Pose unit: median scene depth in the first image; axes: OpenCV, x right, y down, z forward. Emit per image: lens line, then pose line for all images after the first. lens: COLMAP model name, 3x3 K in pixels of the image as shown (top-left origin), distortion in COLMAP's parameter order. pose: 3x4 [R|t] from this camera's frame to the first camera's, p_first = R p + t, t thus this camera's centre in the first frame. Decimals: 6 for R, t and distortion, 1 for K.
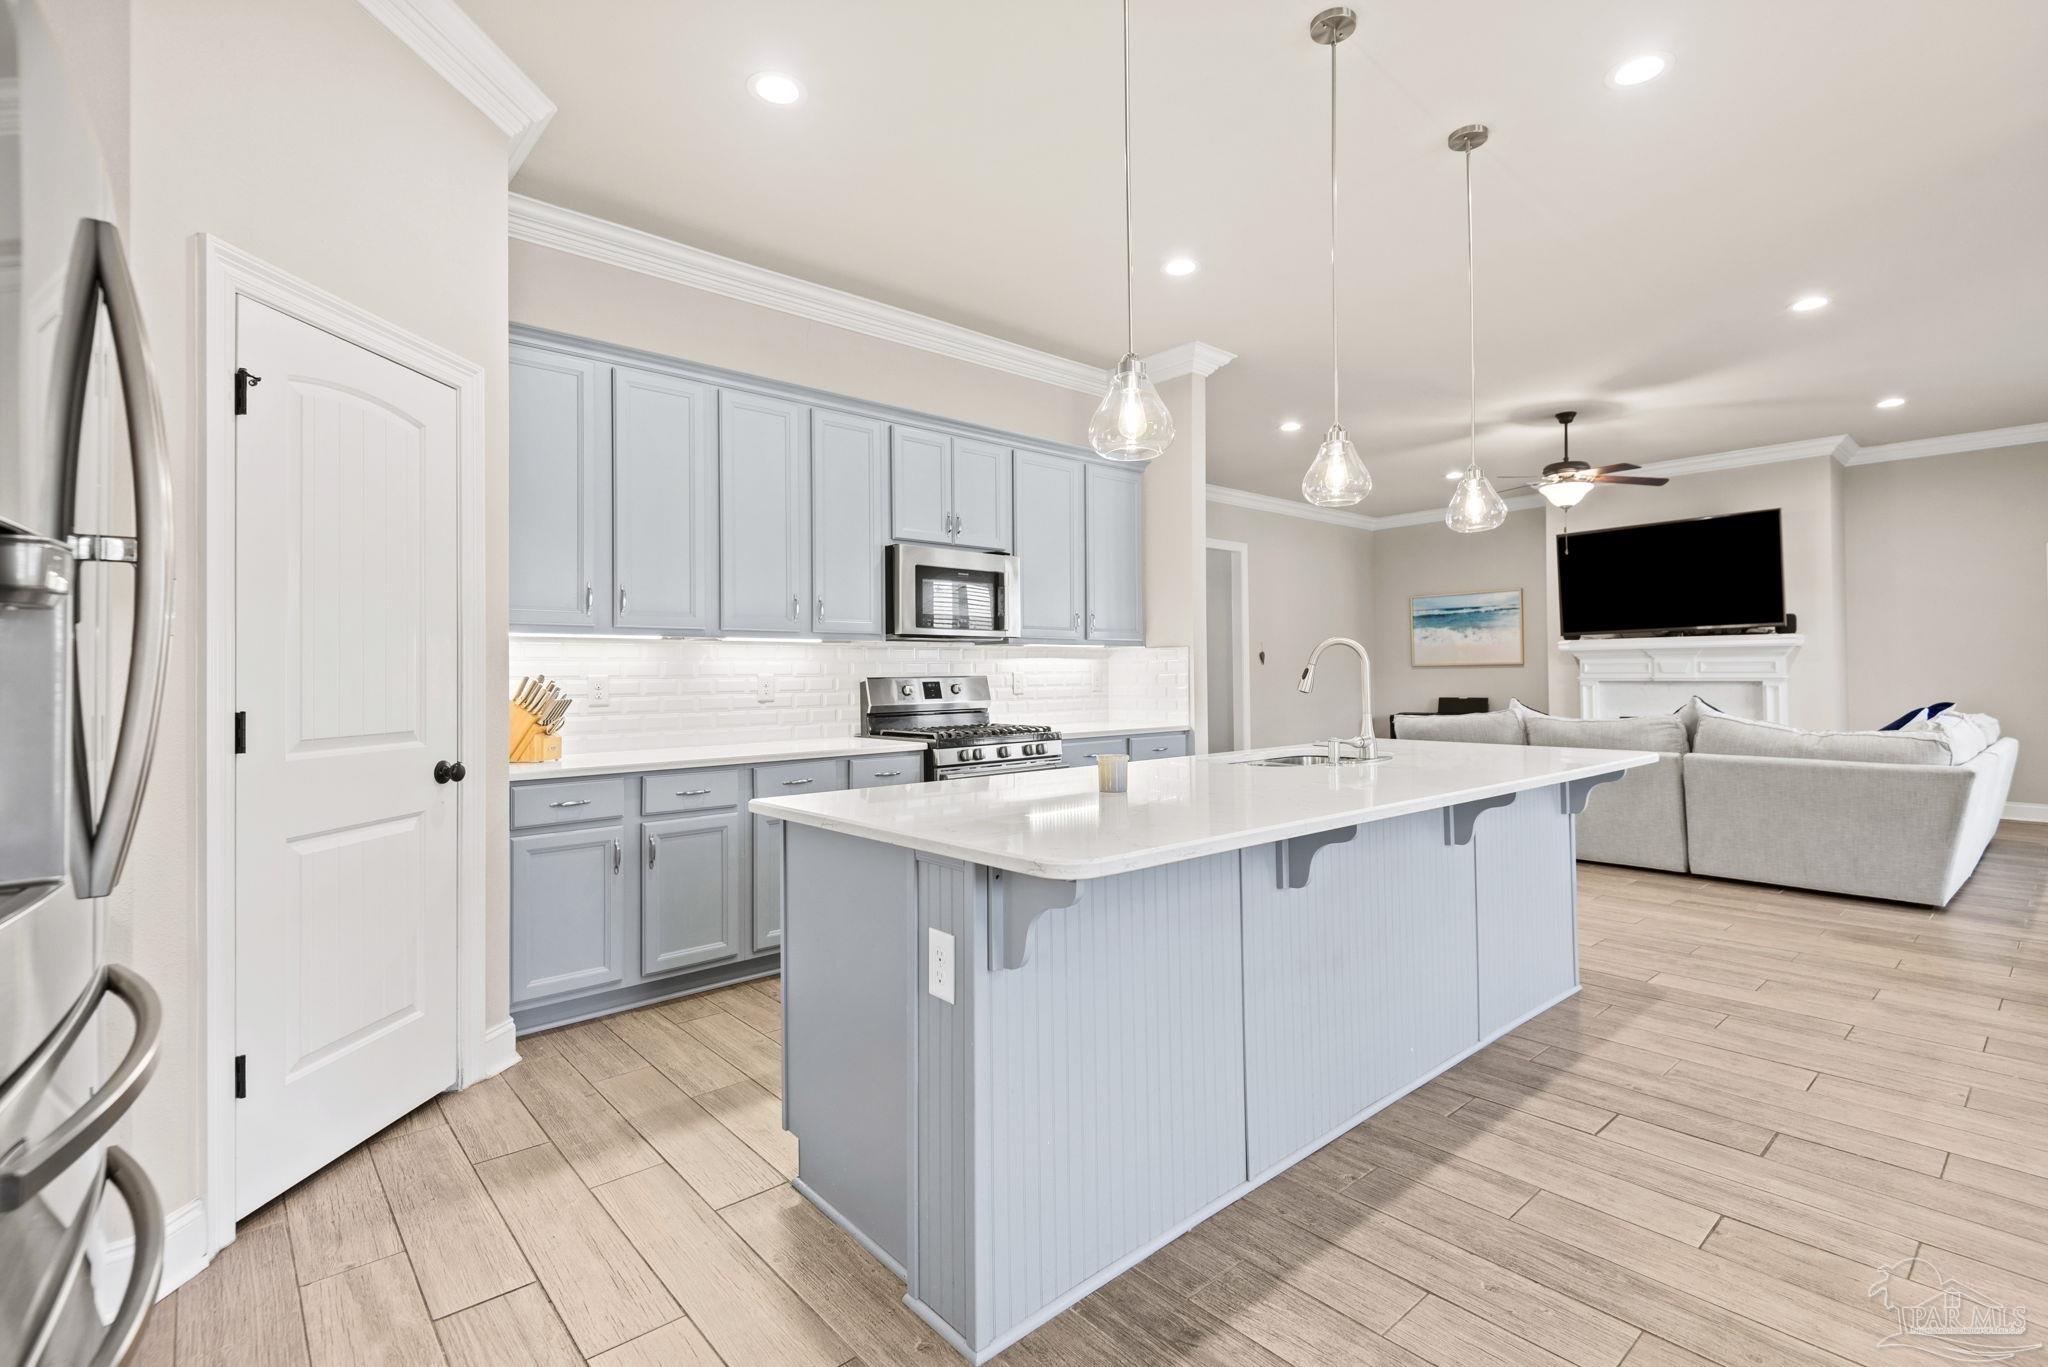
lens RADIAL K [[934.0, 0, 1032.2], [0, 934.0, 668.2], [0, 0, 1]] dist [0.031661, -0.026859]
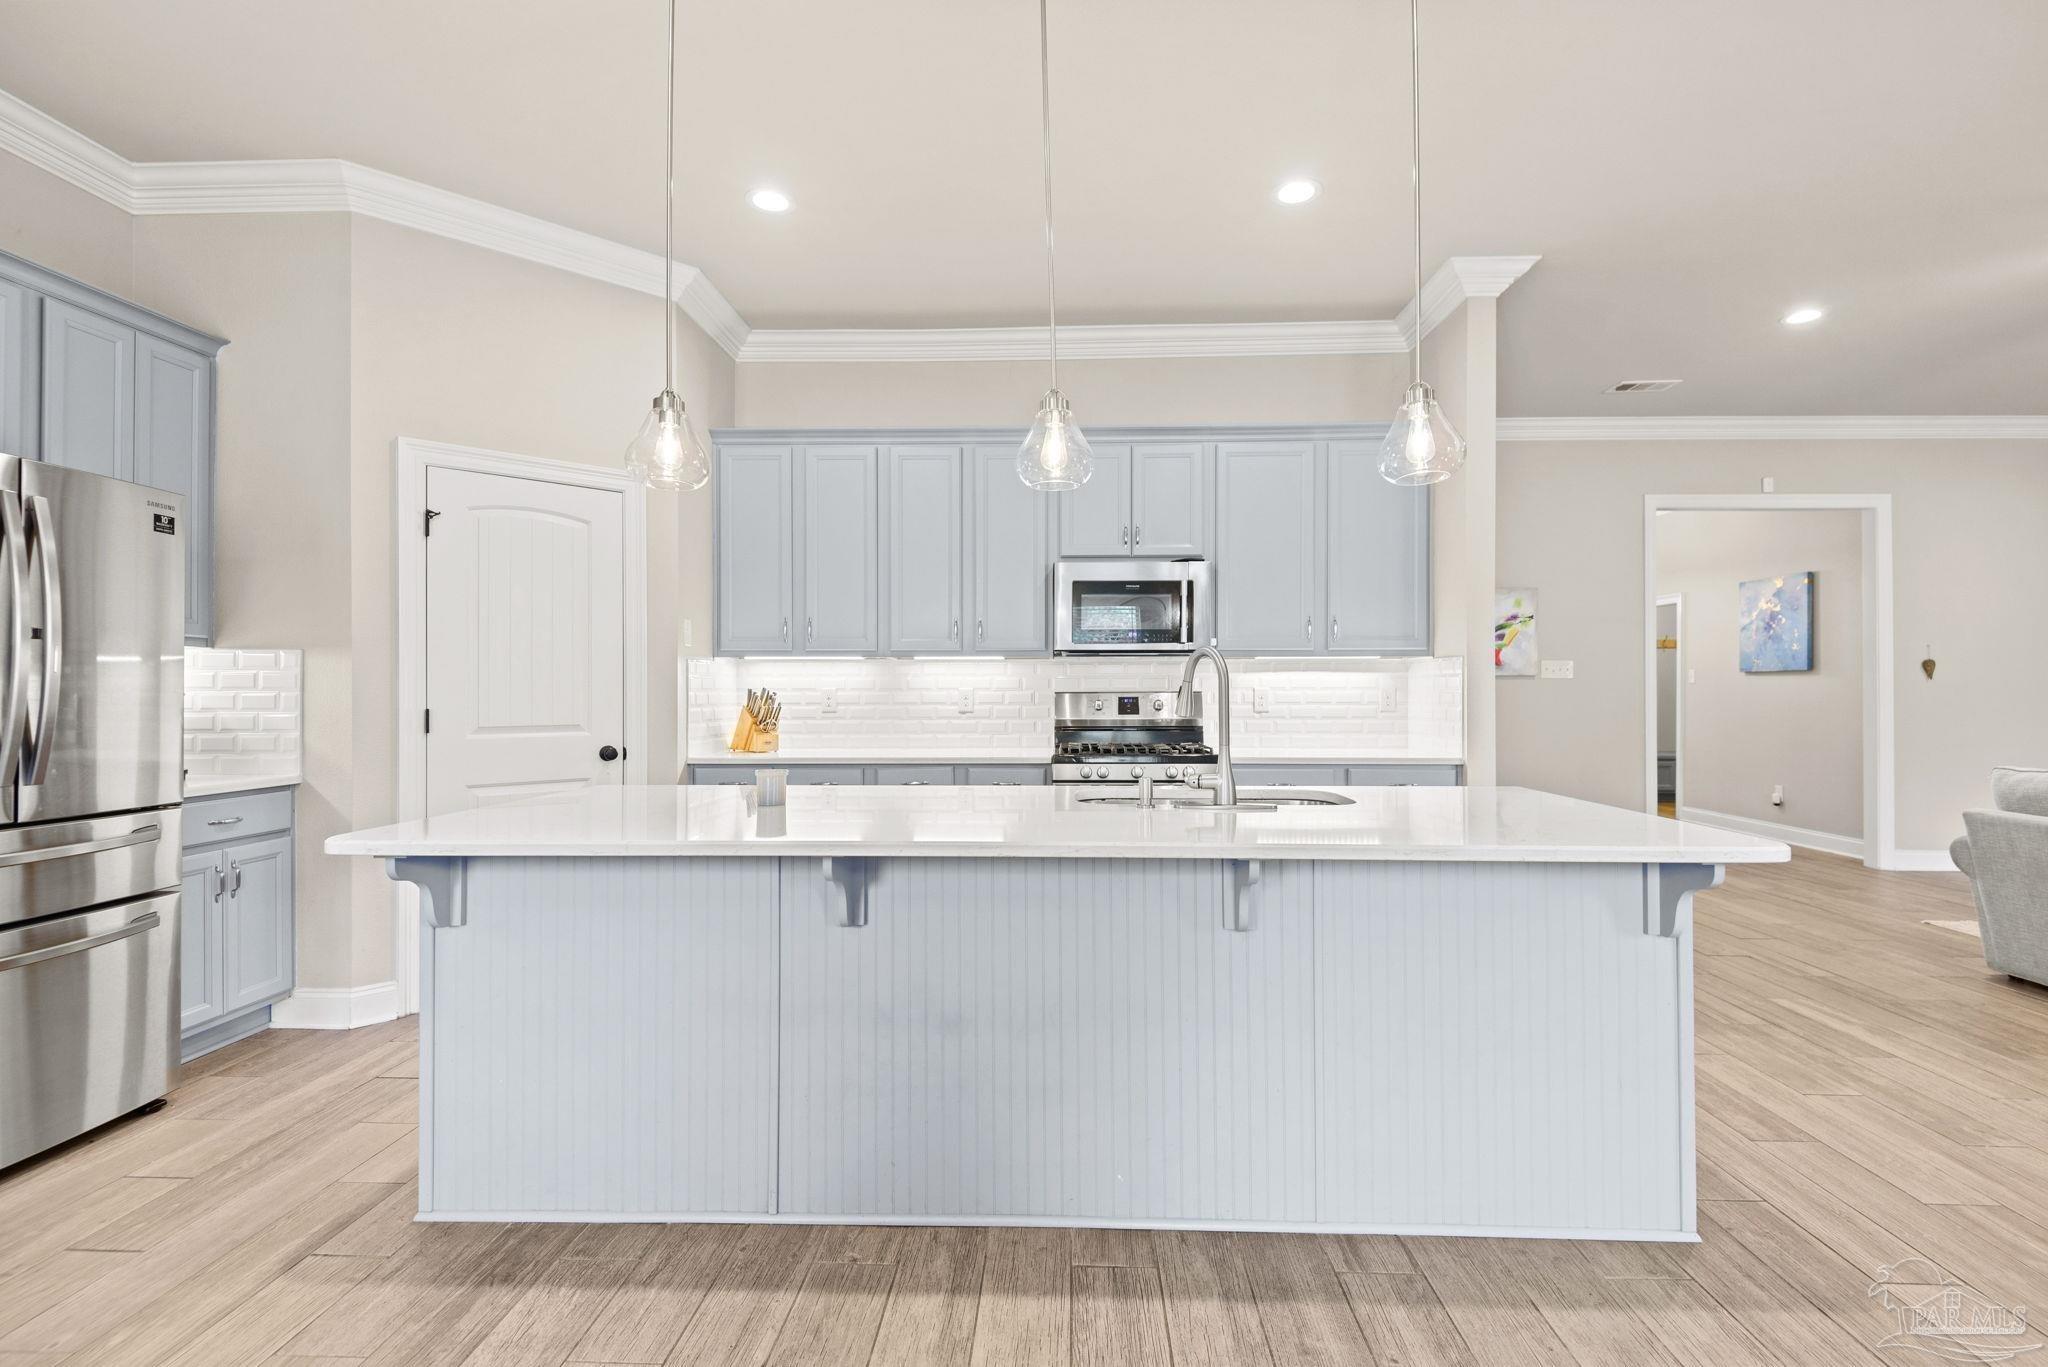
lens RADIAL K [[928.0, 0, 1034.8], [0, 928.0, 687.8], [0, 0, 1]] dist [0.028455, -0.020293]
pose [[0.728046, 0.006169, -0.685500, 0.551023], [-0.000786, 0.999966, 0.008164, -0.003374], [0.685528, -0.005404, 0.728027, 0.245827]]
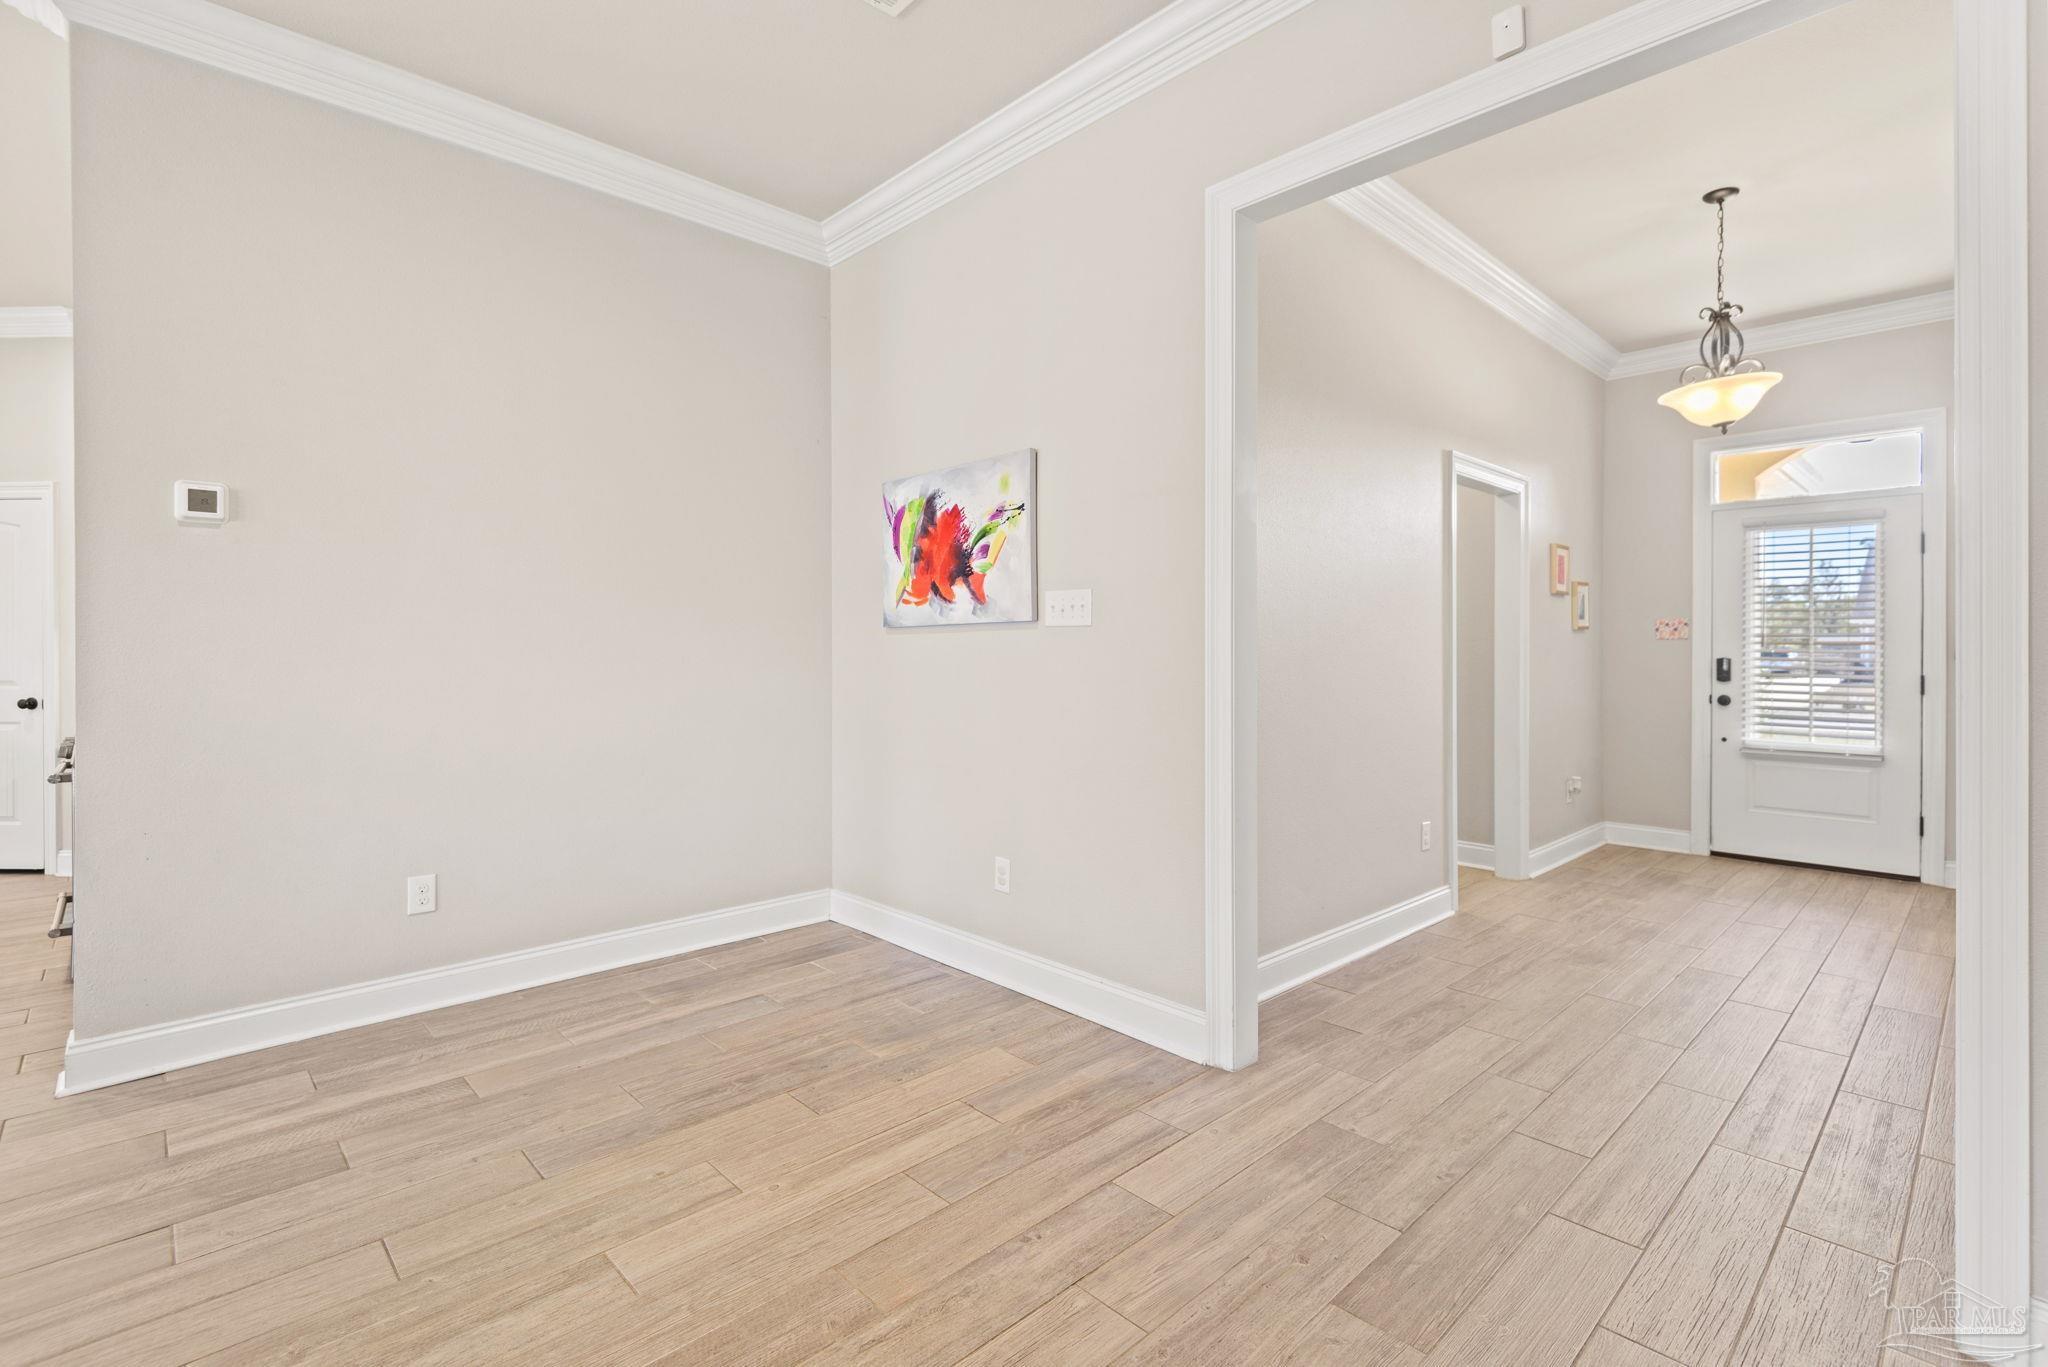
lens RADIAL K [[938.2, 0, 1033.6], [0, 938.2, 650.6], [0, 0, 1]] dist [0.004404, -0.000365]
pose [[0.046606, 0.007555, -0.998885, 0.869716], [0.010257, 0.999915, 0.008041, 0.005315], [0.998861, -0.010621, 0.046524, 1.856343]]
